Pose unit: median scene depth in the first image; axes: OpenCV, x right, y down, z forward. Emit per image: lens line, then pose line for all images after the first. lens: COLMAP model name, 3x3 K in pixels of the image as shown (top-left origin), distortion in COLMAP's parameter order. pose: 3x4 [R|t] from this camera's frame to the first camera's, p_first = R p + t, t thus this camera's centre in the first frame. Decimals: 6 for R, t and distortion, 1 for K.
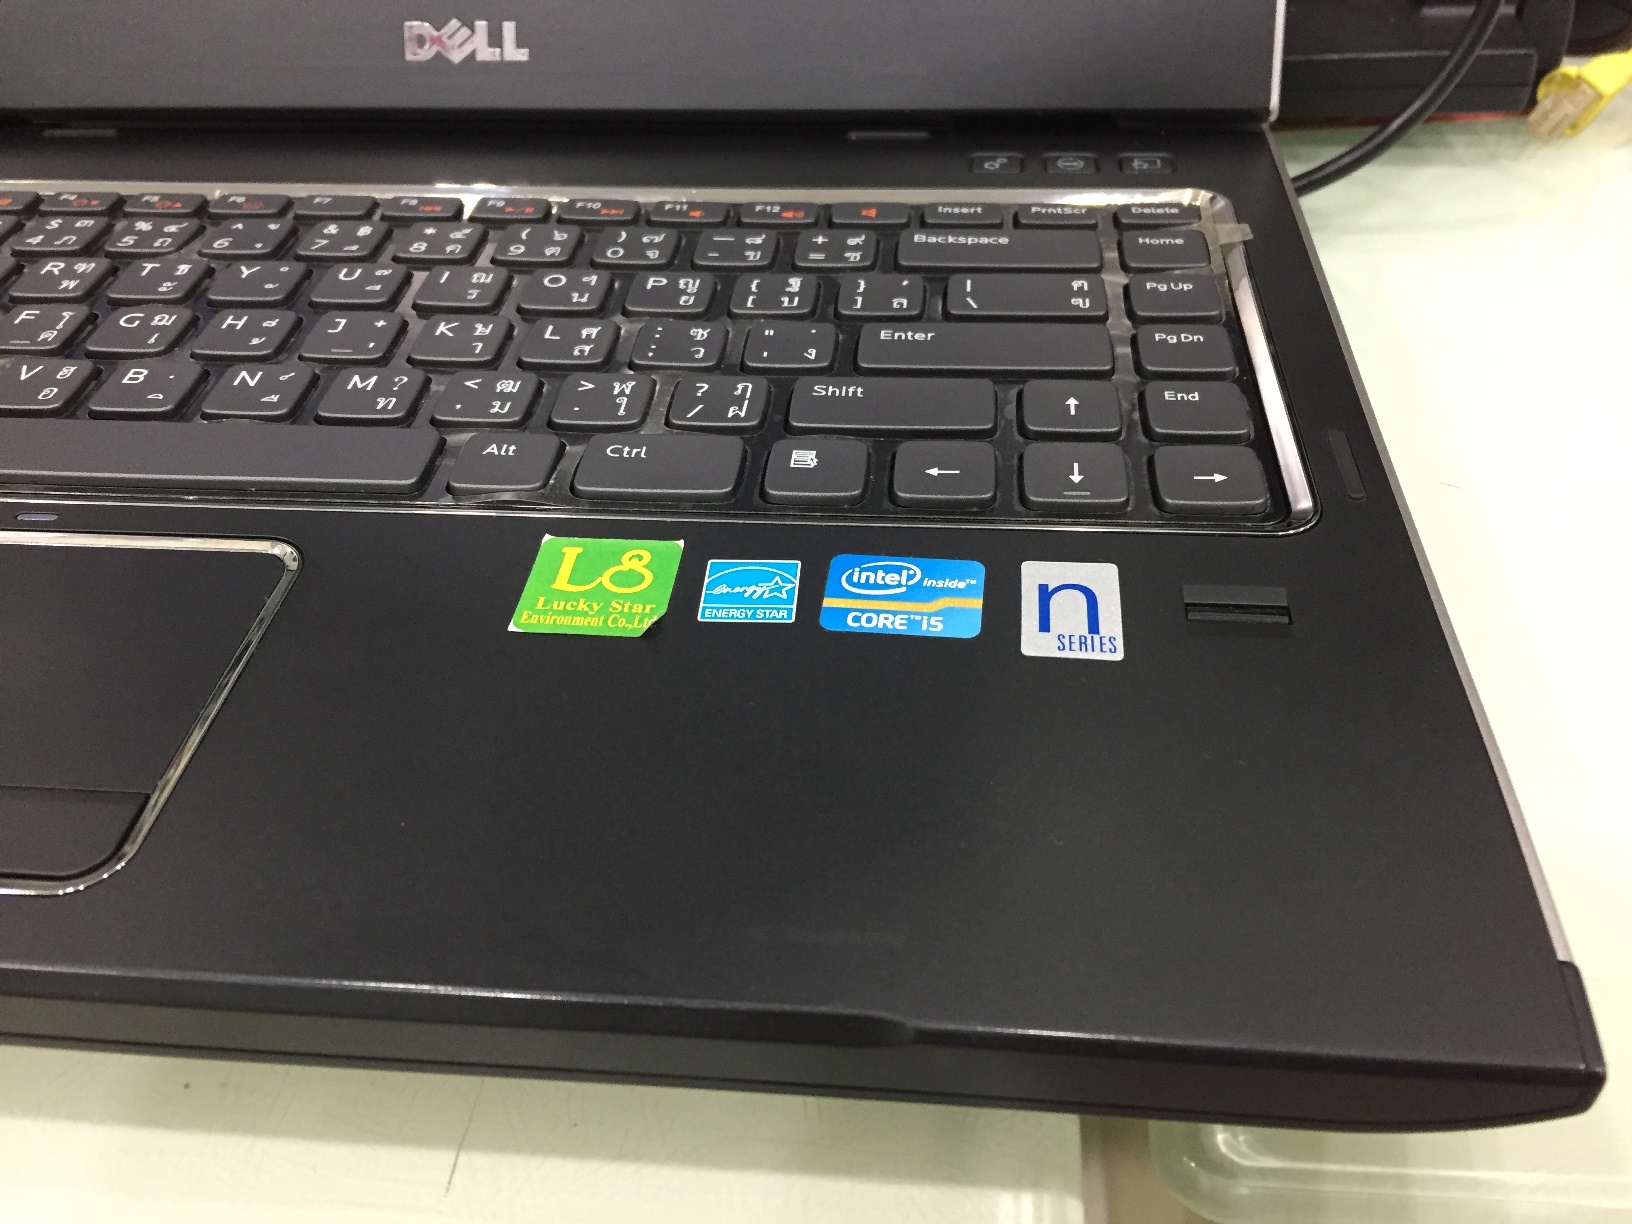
lens RADIAL K [[1427.7, 0, 816.0], [0, 1427.7, 612.0], [0, 0, 1]] dist [0.077642, -0.134542]
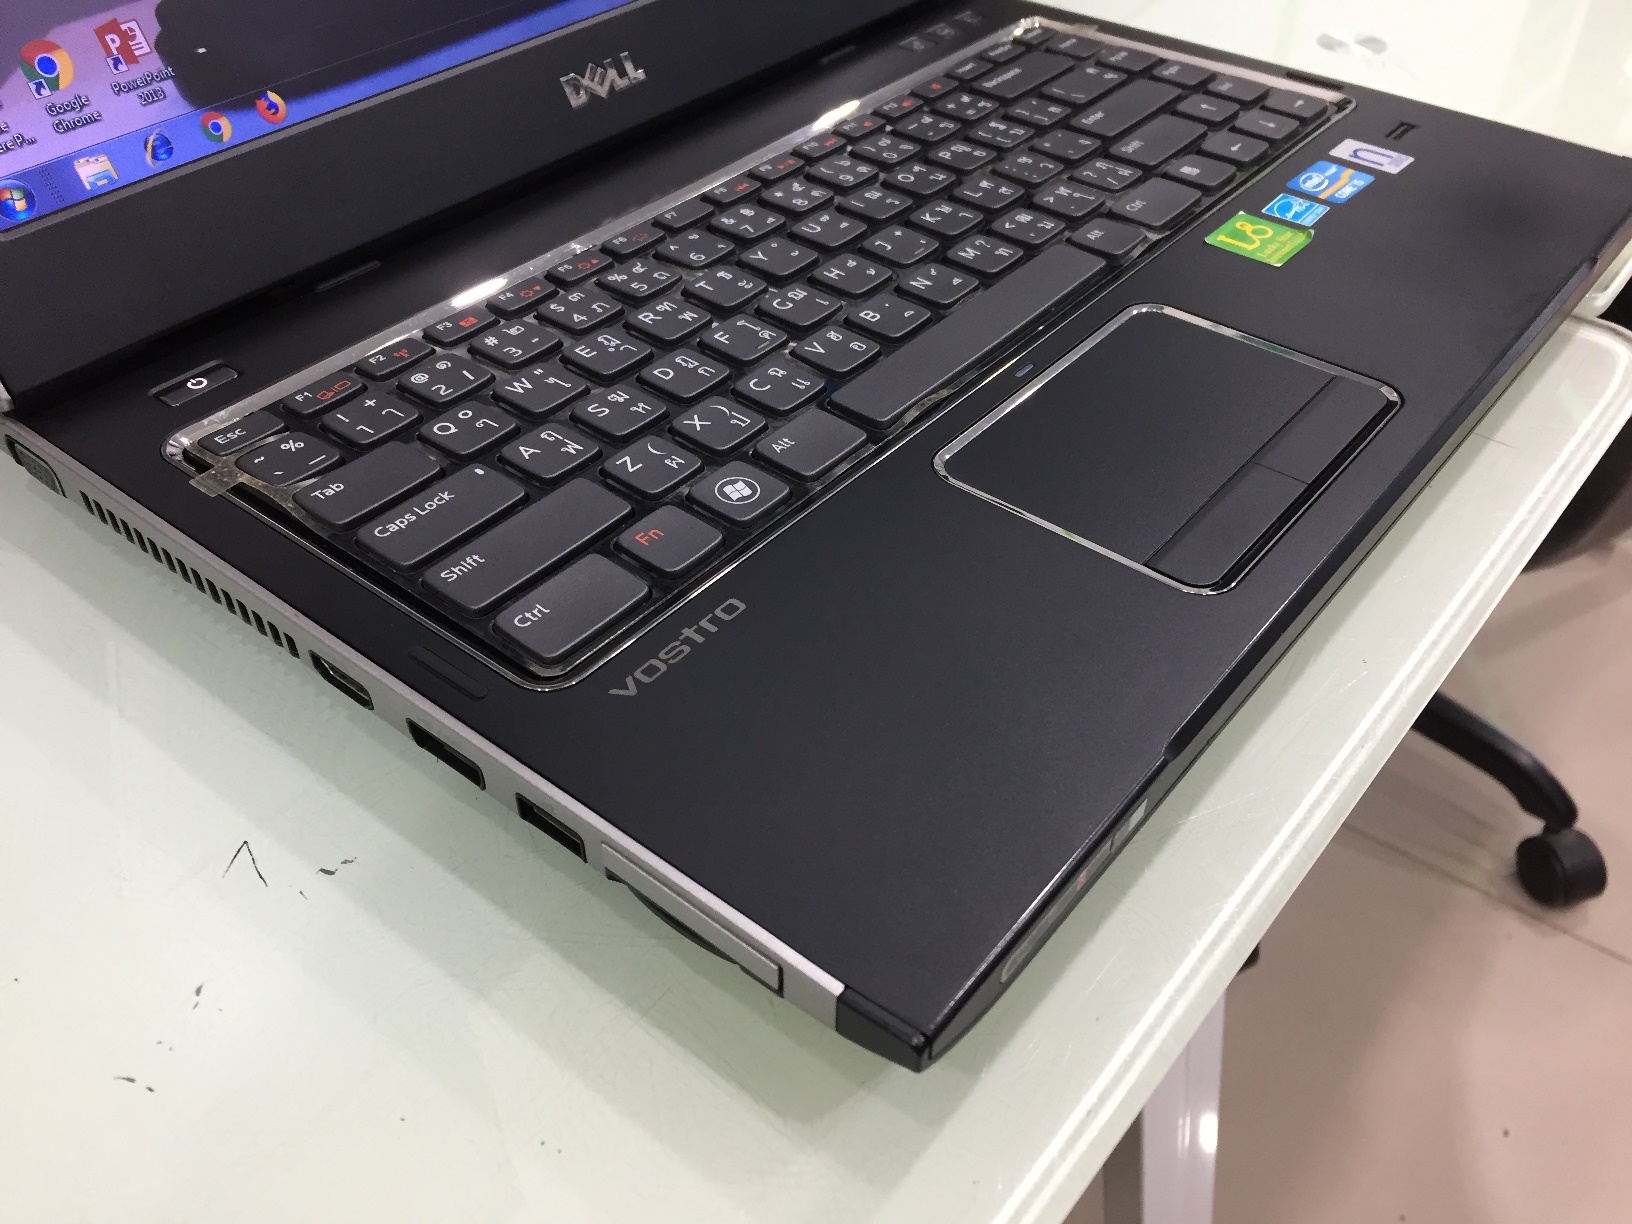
lens RADIAL K [[1427.7, 0, 816.0], [0, 1427.7, 612.0], [0, 0, 1]] dist [0.077642, -0.134542]
pose [[0.551034, -0.517445, 0.654685, -1.399783], [0.518228, 0.827112, 0.217545, -0.232592], [-0.654065, 0.219401, 0.723921, 0.121905]]
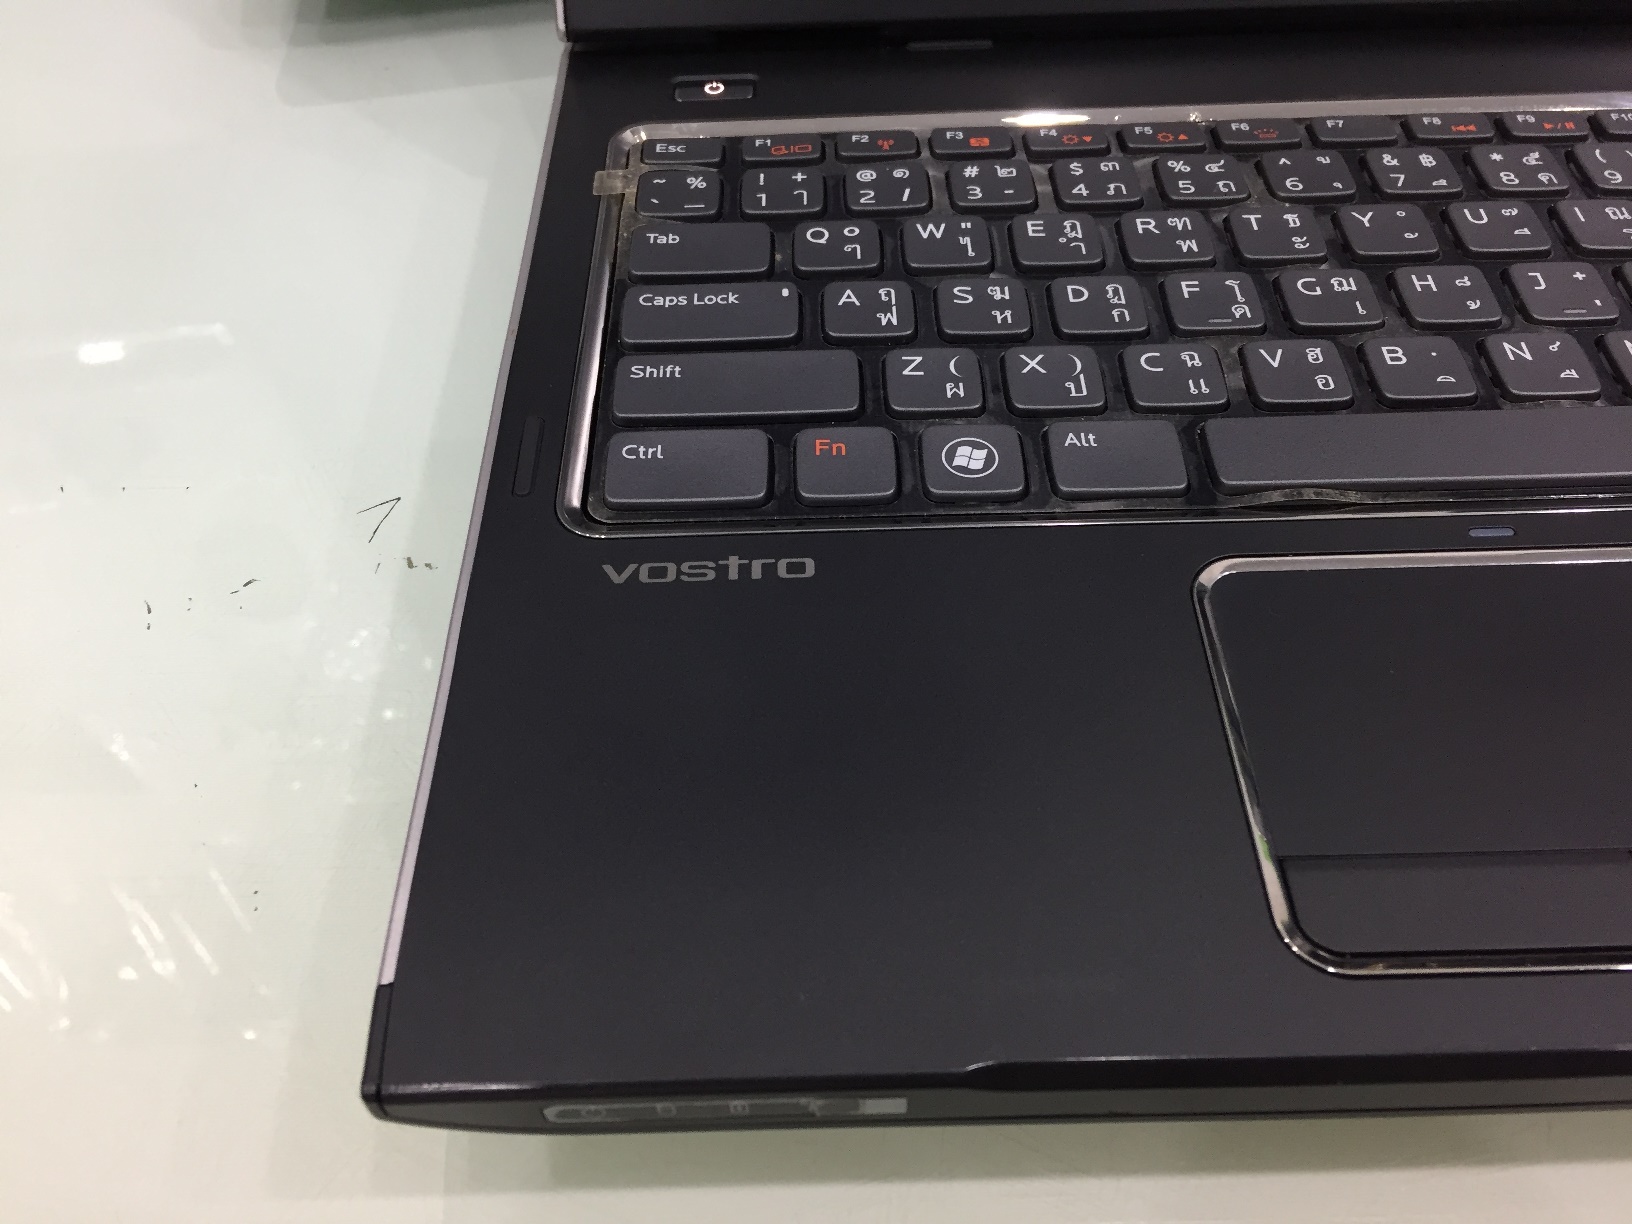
lens RADIAL K [[1427.7, 0, 816.0], [0, 1427.7, 612.0], [0, 0, 1]] dist [0.077642, -0.134542]
pose [[0.994171, -0.075440, 0.077023, -0.866603], [0.063071, 0.986366, 0.152003, -0.152900], [-0.087440, -0.146259, 0.985374, 0.068109]]
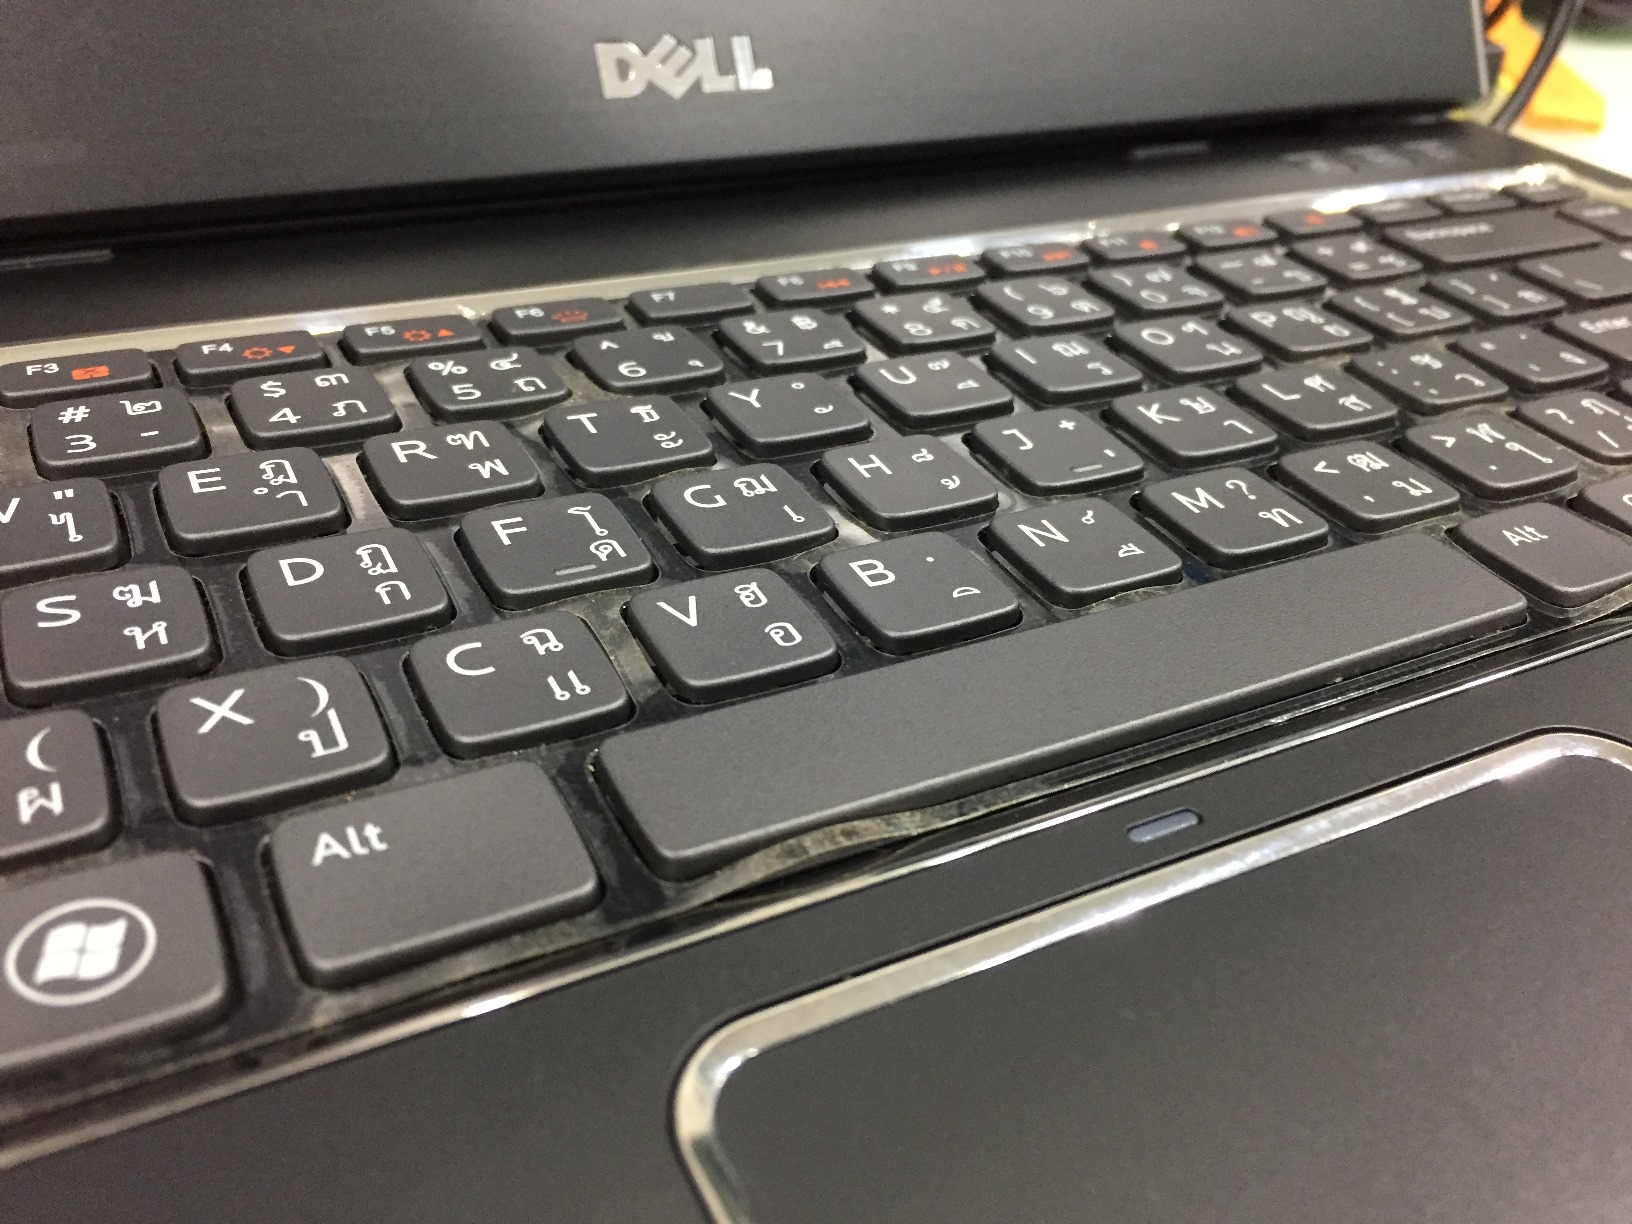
lens RADIAL K [[1446.2, 0, 816.0], [0, 1446.2, 612.0], [0, 0, 1]] dist [0.070381, -0.145141]
pose [[0.833398, -0.226496, 0.504130, -0.718421], [0.277952, 0.960184, -0.028101, -0.128738], [-0.477692, 0.163543, 0.863171, 0.490975]]
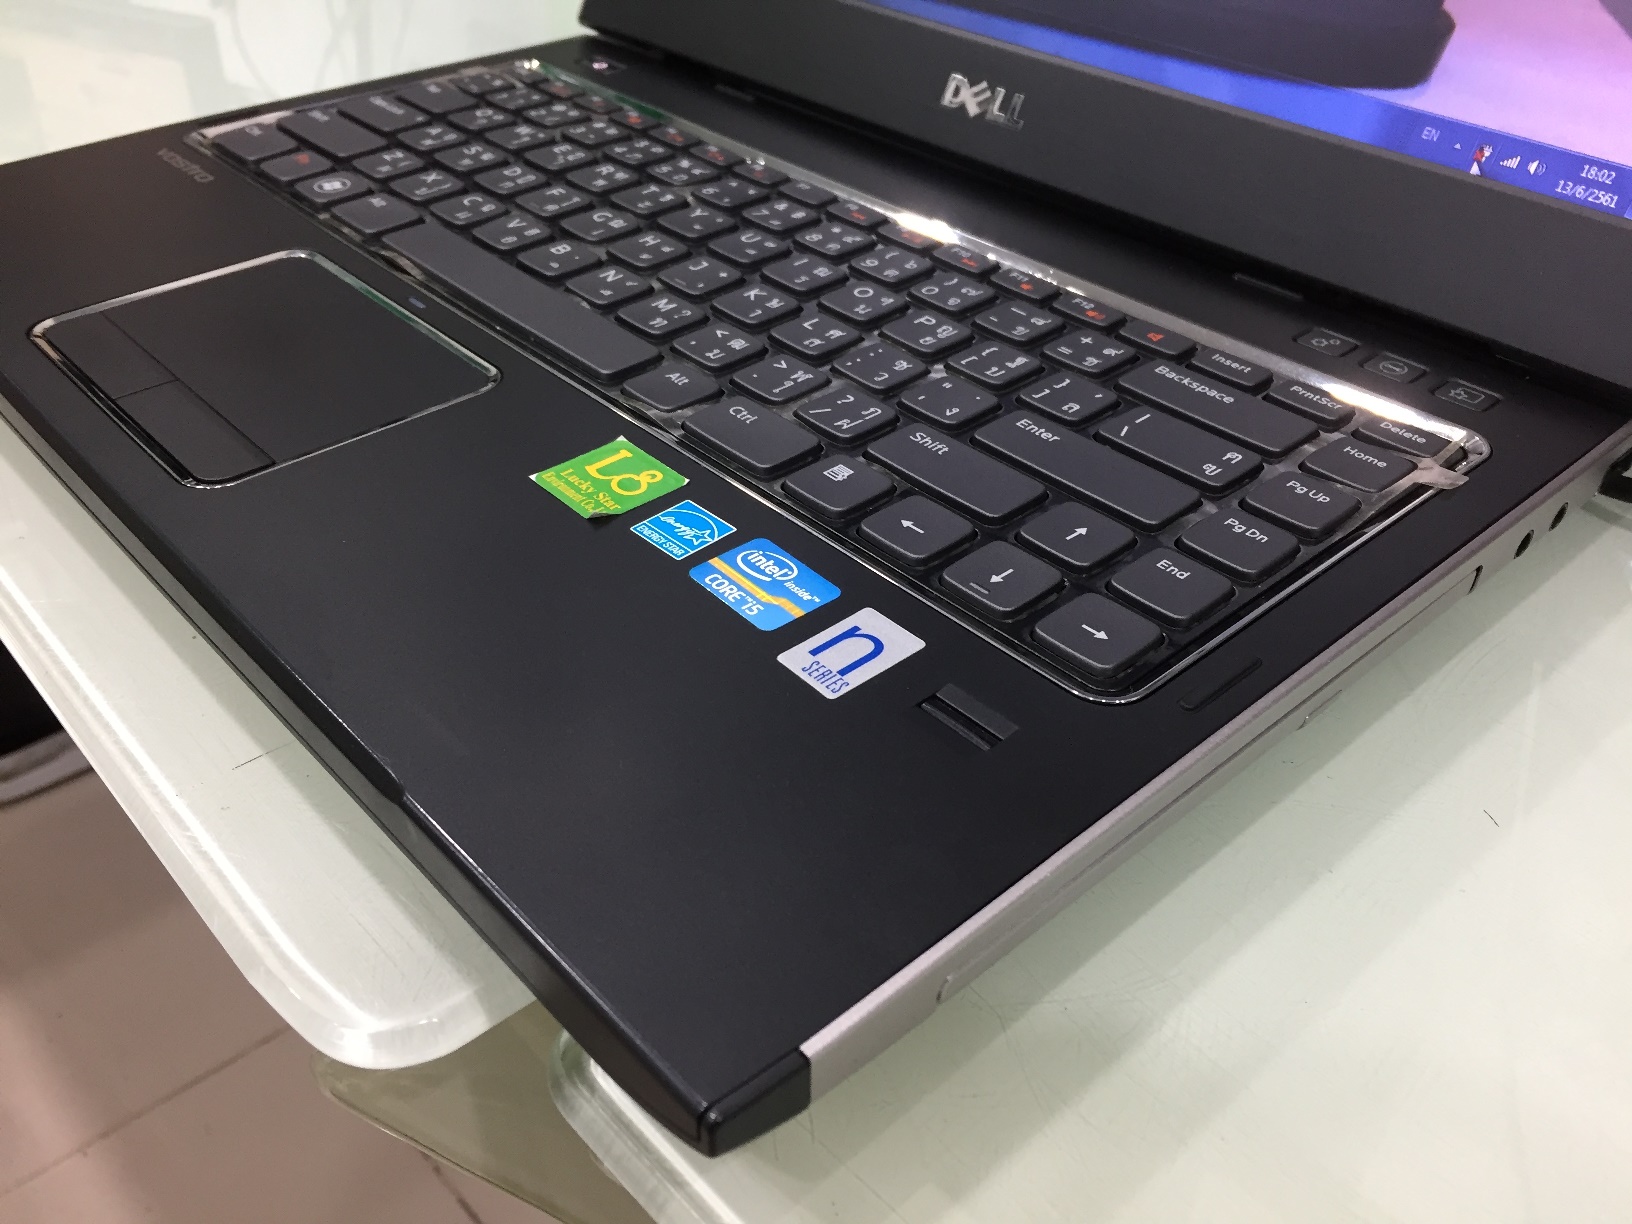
lens RADIAL K [[1427.7, 0, 816.0], [0, 1427.7, 612.0], [0, 0, 1]] dist [0.077642, -0.134542]
pose [[0.737025, 0.435342, -0.516983, 0.524357], [-0.459349, 0.883752, 0.089331, -0.085042], [0.495774, 0.171636, 0.851322, 0.013316]]
